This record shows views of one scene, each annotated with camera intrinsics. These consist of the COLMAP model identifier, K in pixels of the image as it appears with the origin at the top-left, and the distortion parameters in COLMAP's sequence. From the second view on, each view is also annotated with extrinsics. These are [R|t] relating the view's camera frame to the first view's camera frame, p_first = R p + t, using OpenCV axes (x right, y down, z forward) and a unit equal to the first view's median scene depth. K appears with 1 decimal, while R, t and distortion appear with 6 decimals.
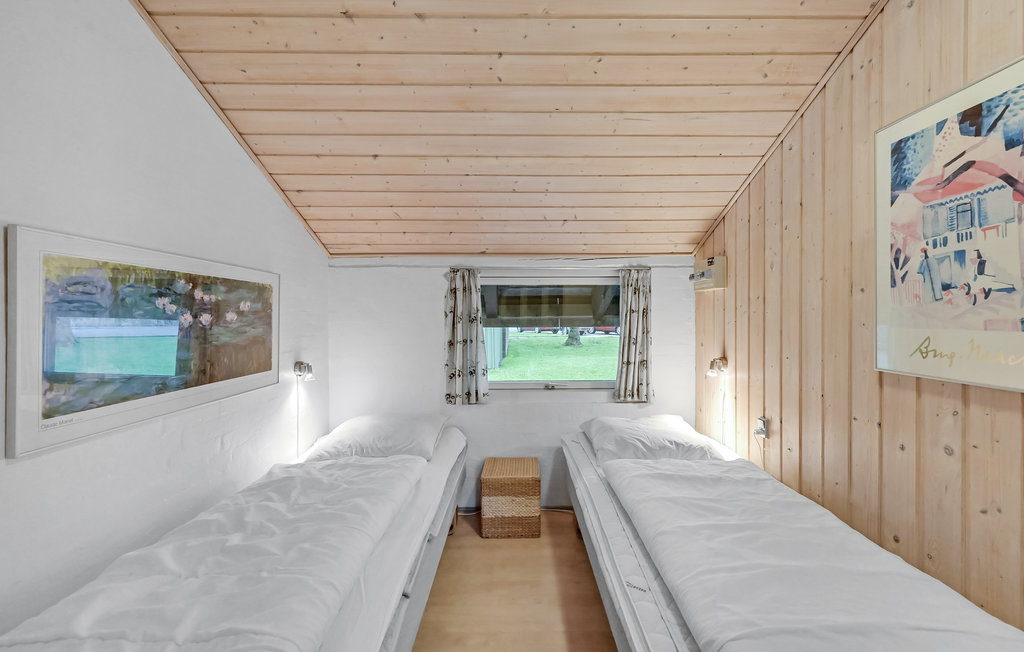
lens RADIAL K [[410.8, 0, 516.8], [0, 410.8, 317.2], [0, 0, 1]] dist [-0.000254, 0.000081]
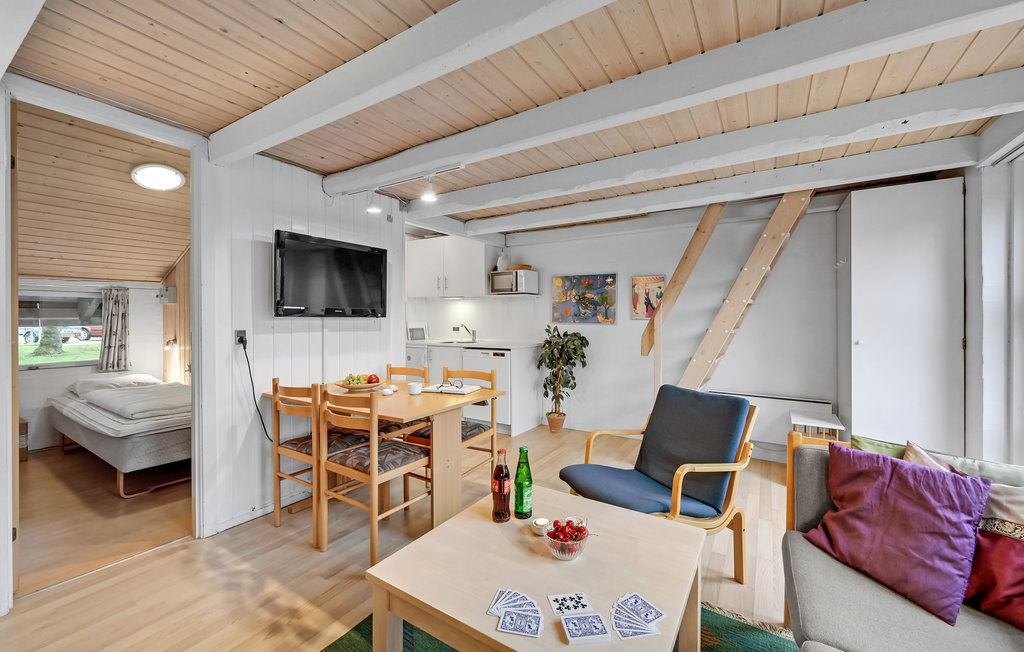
lens RADIAL K [[404.1, 0, 514.6], [0, 404.1, 319.3], [0, 0, 1]] dist [0.000291, 0.000129]
pose [[0.543266, 0.000080, 0.839560, -0.197006], [0.000717, 1.000000, -0.000559, 0.004734], [-0.839560, 0.000906, 0.543266, -1.196631]]
